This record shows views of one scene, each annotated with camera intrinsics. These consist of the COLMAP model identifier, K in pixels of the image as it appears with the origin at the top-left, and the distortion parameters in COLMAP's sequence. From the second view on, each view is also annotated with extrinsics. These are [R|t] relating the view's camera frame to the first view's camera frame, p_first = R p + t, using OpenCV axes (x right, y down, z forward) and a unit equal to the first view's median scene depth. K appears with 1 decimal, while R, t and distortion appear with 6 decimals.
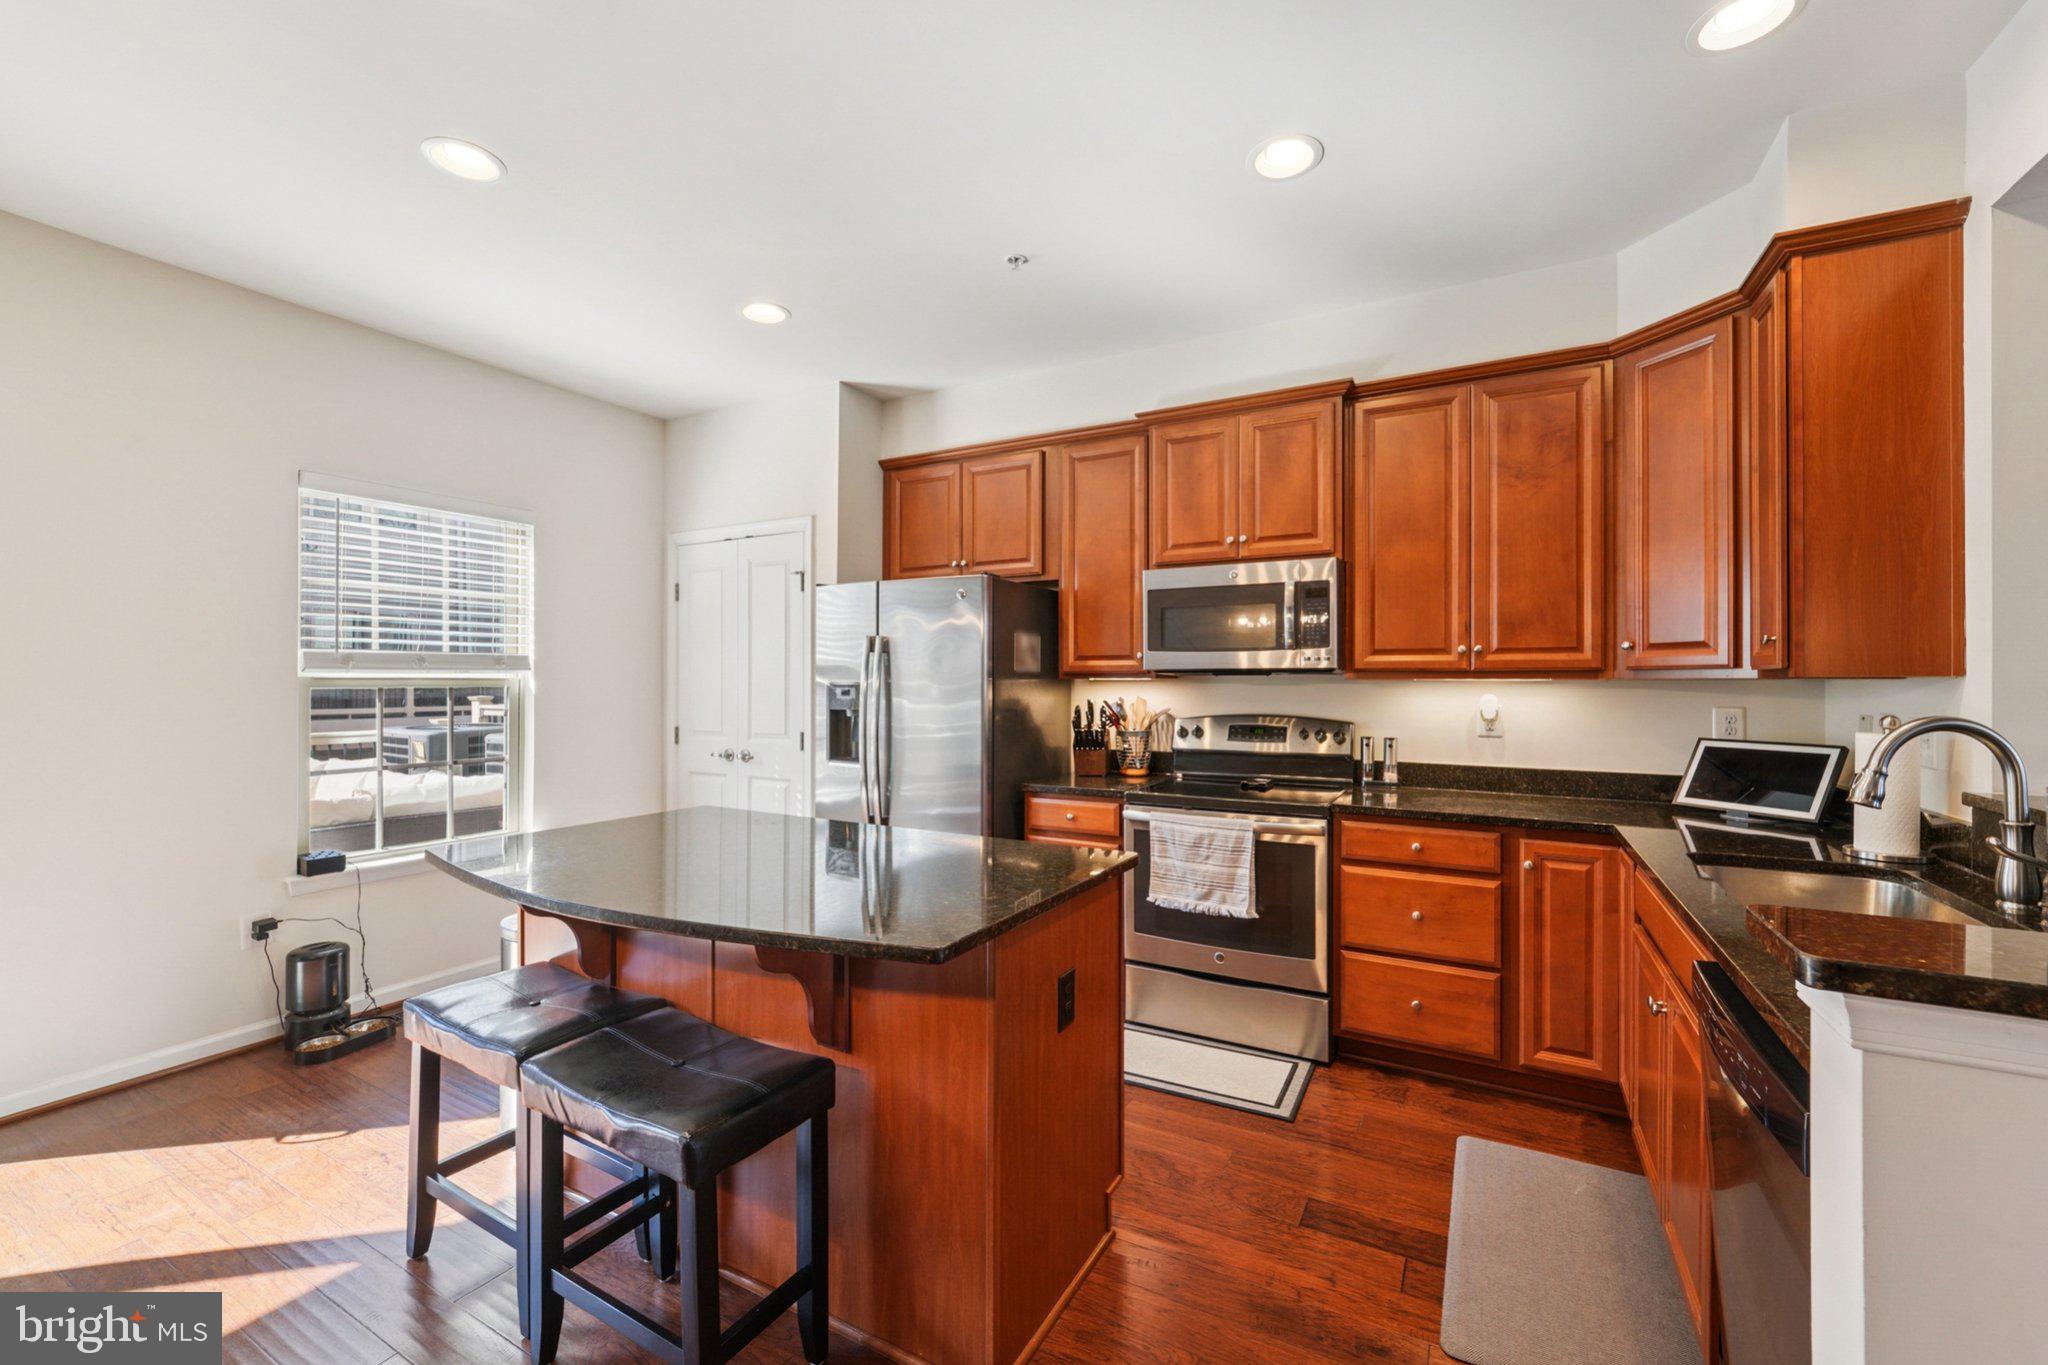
lens RADIAL K [[834.6, 0, 1024.0], [0, 834.6, 682.5], [0, 0, 1]] dist [-0.000940, 0.000361]
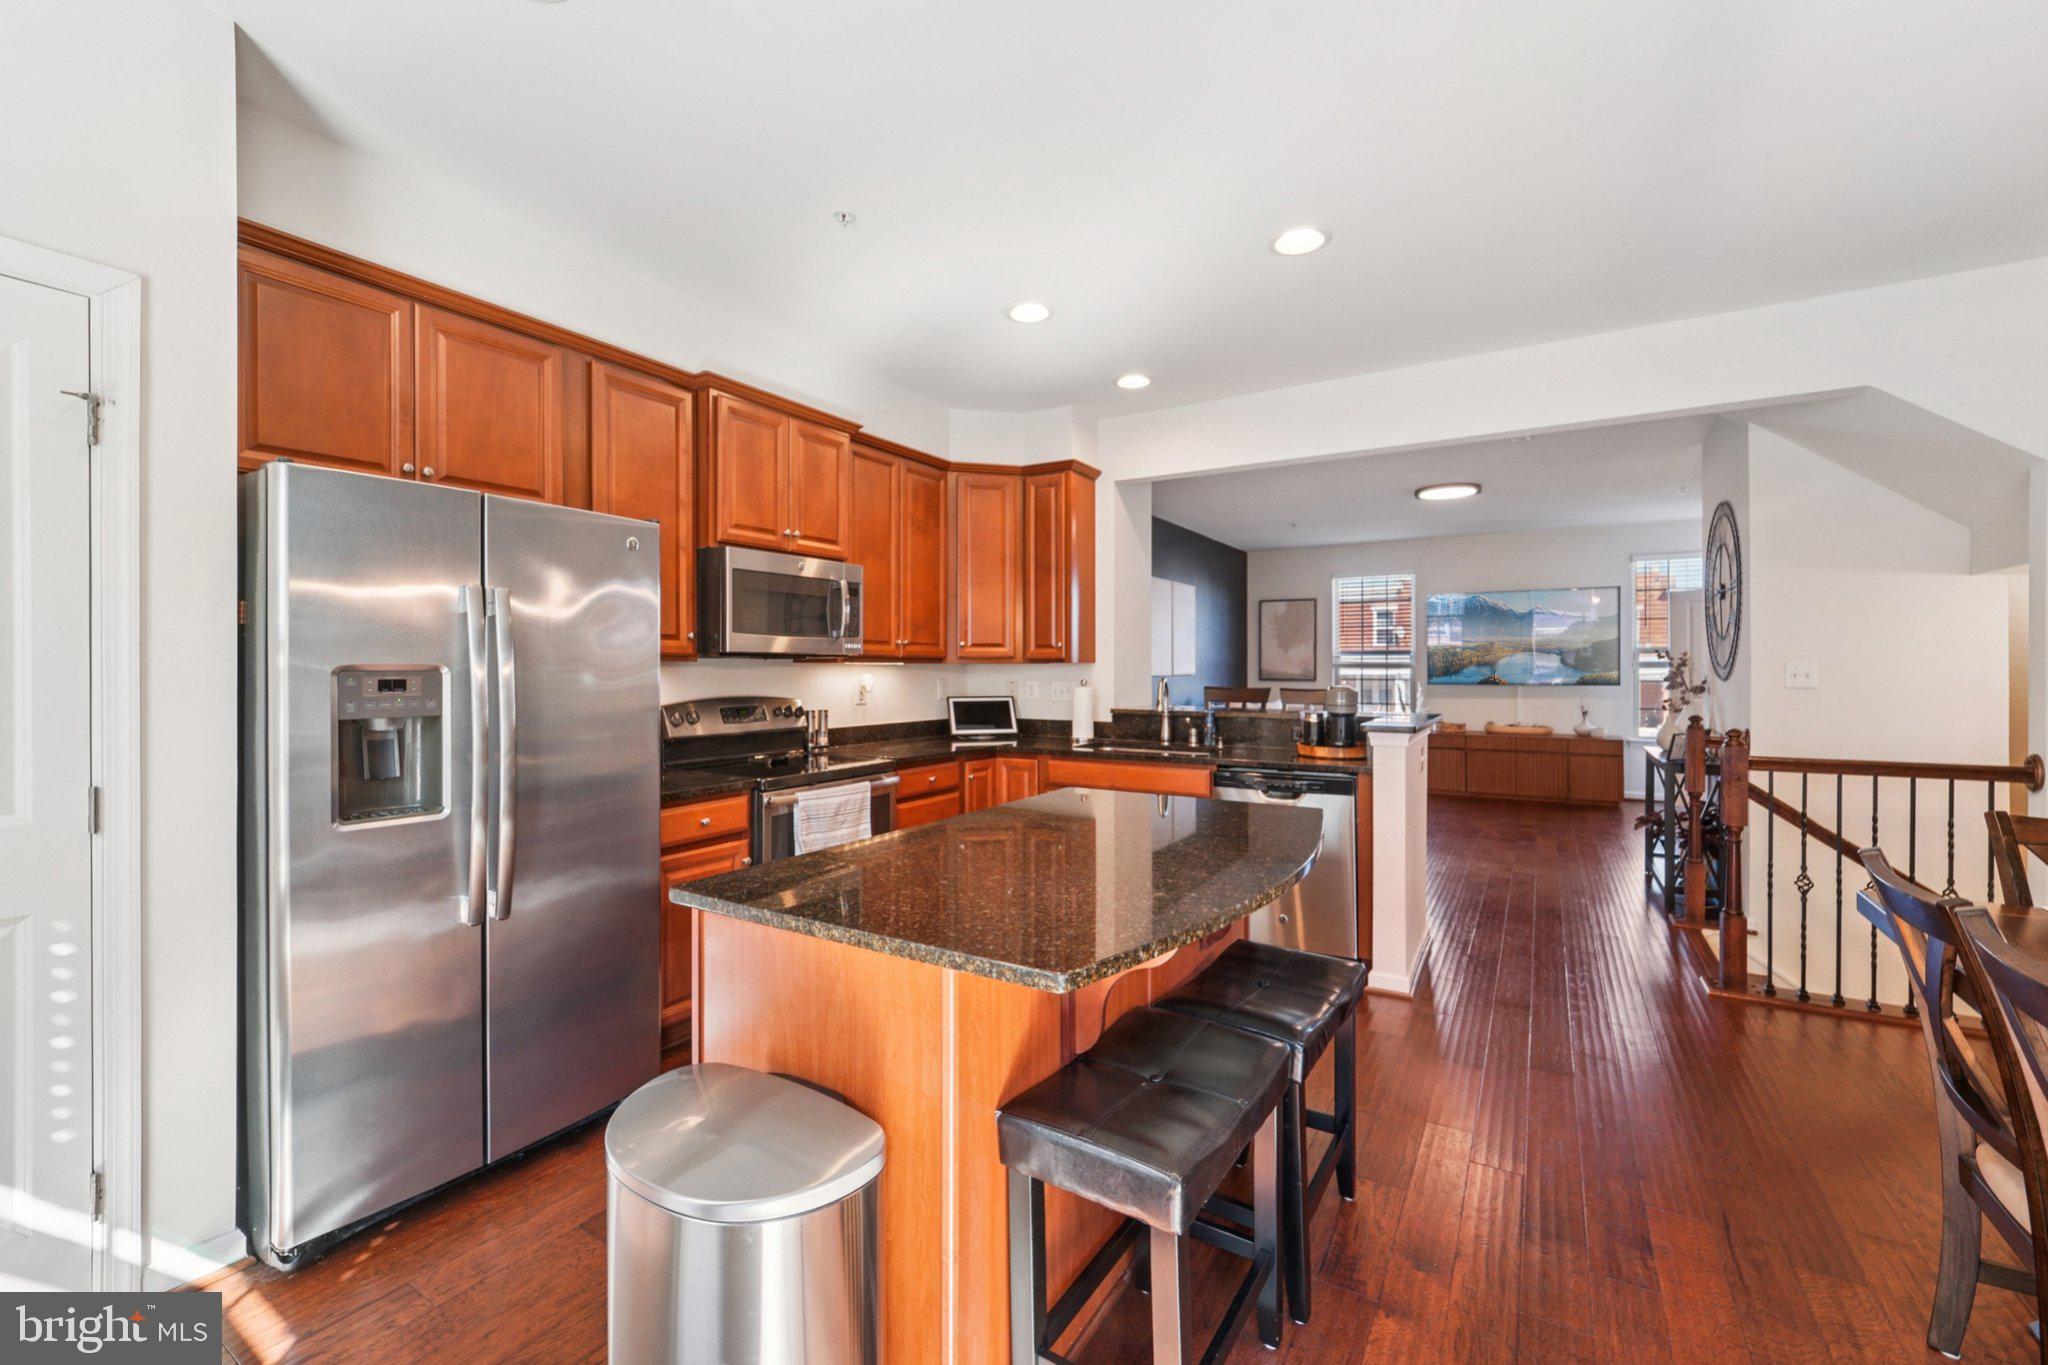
lens RADIAL K [[837.5, 0, 1029.1], [0, 837.5, 674.3], [0, 0, 1]] dist [-0.003242, -0.000126]
pose [[0.042590, -0.010761, 0.999035, -0.787784], [0.000611, 0.999942, 0.010745, -0.000641], [-0.999092, 0.000153, 0.042594, 0.625730]]
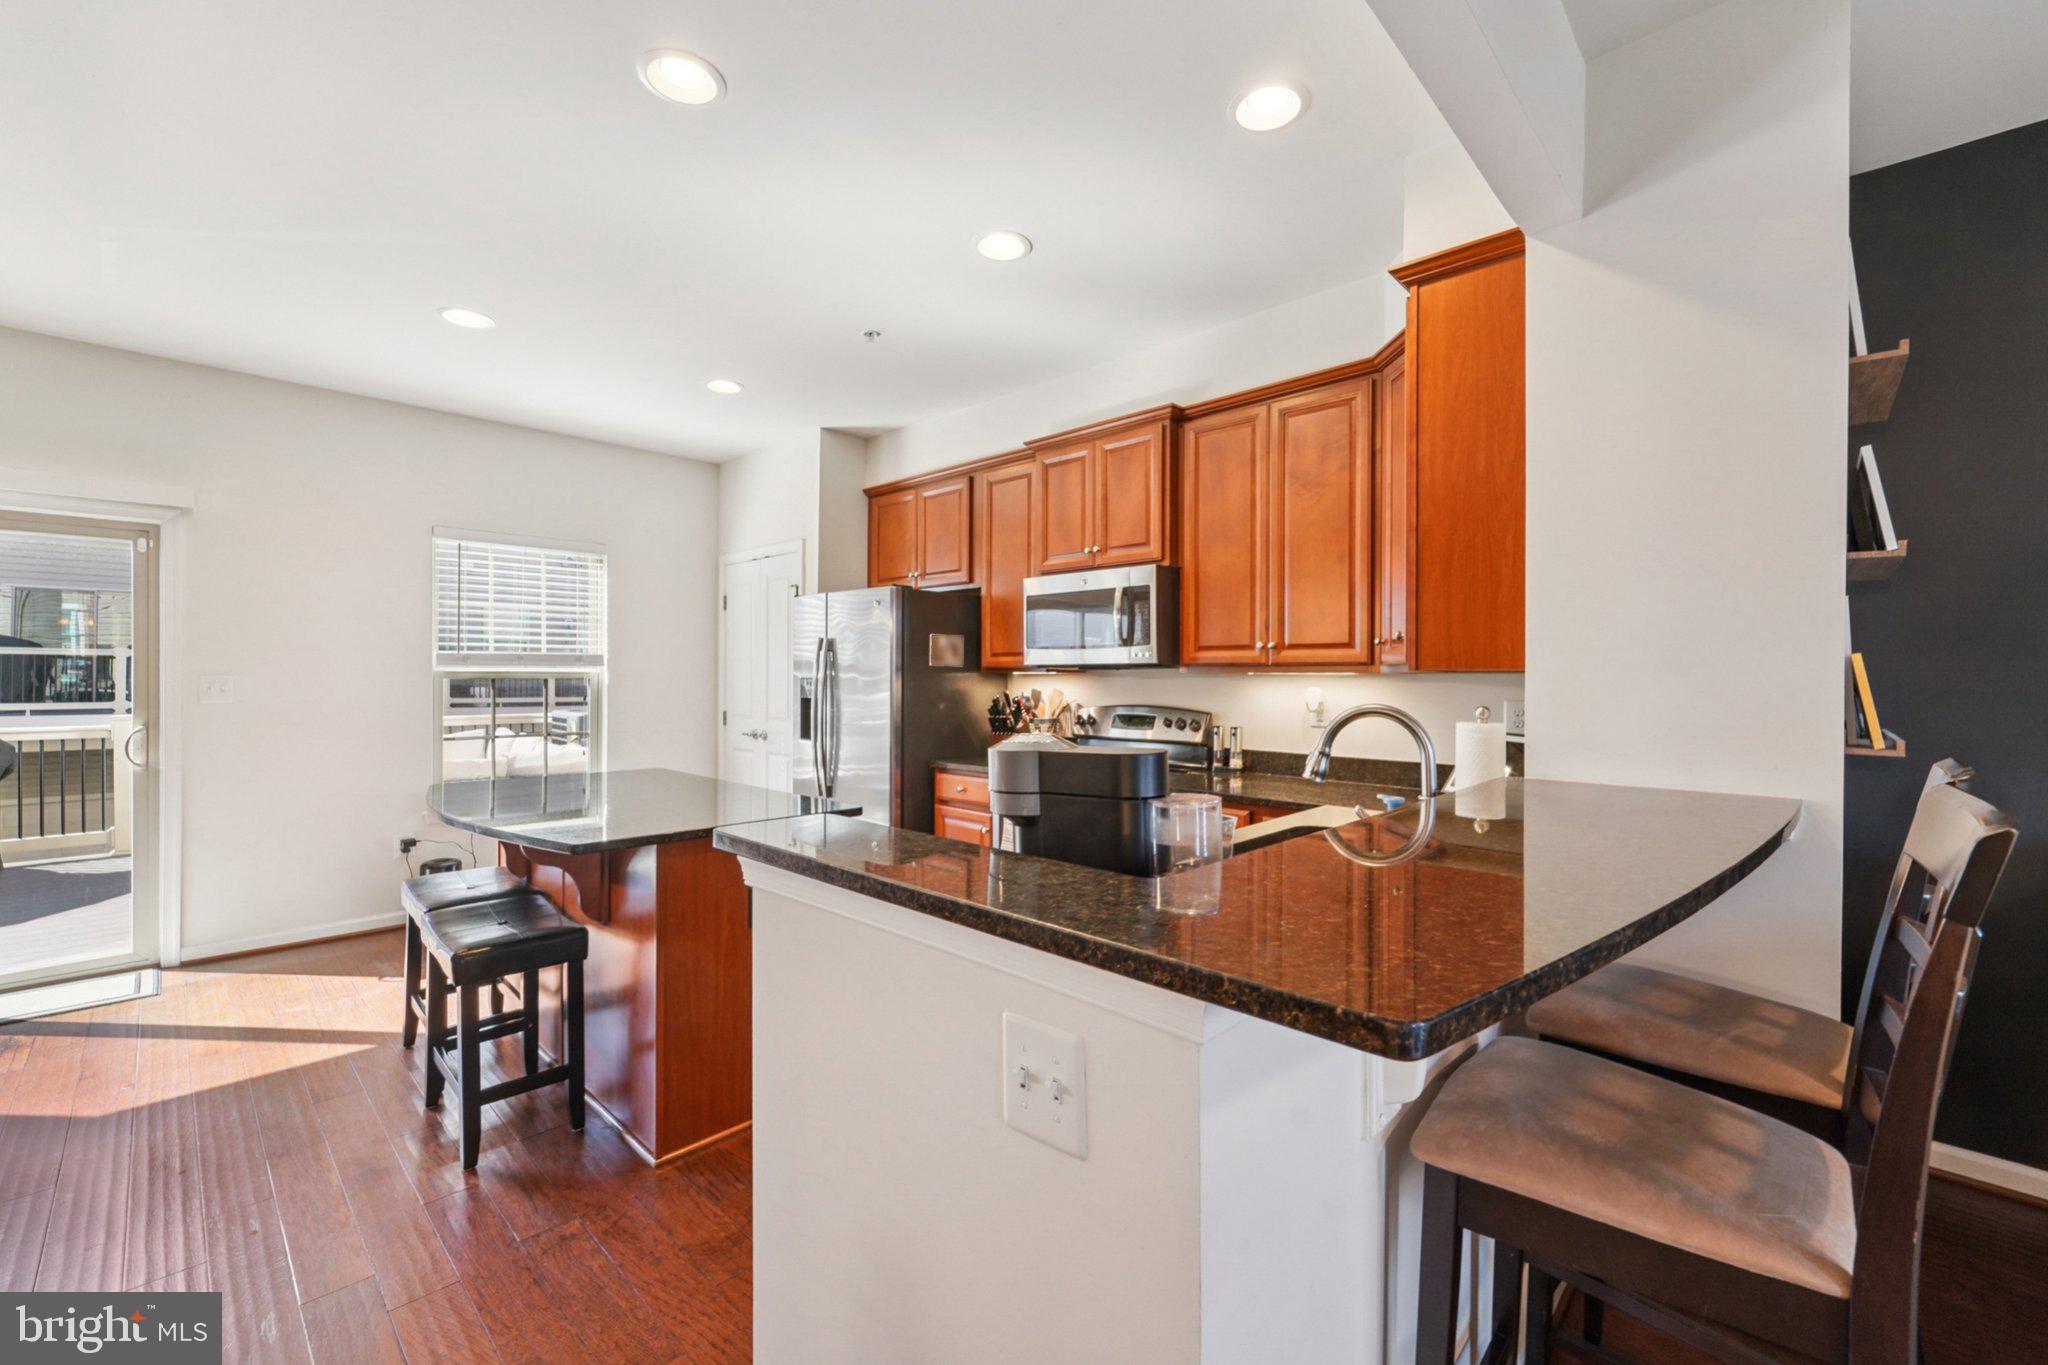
lens RADIAL K [[837.5, 0, 1029.1], [0, 837.5, 674.3], [0, 0, 1]] dist [-0.003242, -0.000126]
pose [[0.967775, 0.000827, -0.251813, 0.444827], [-0.001640, 0.999994, -0.003019, 0.001439], [0.251809, 0.003335, 0.967771, -0.118239]]
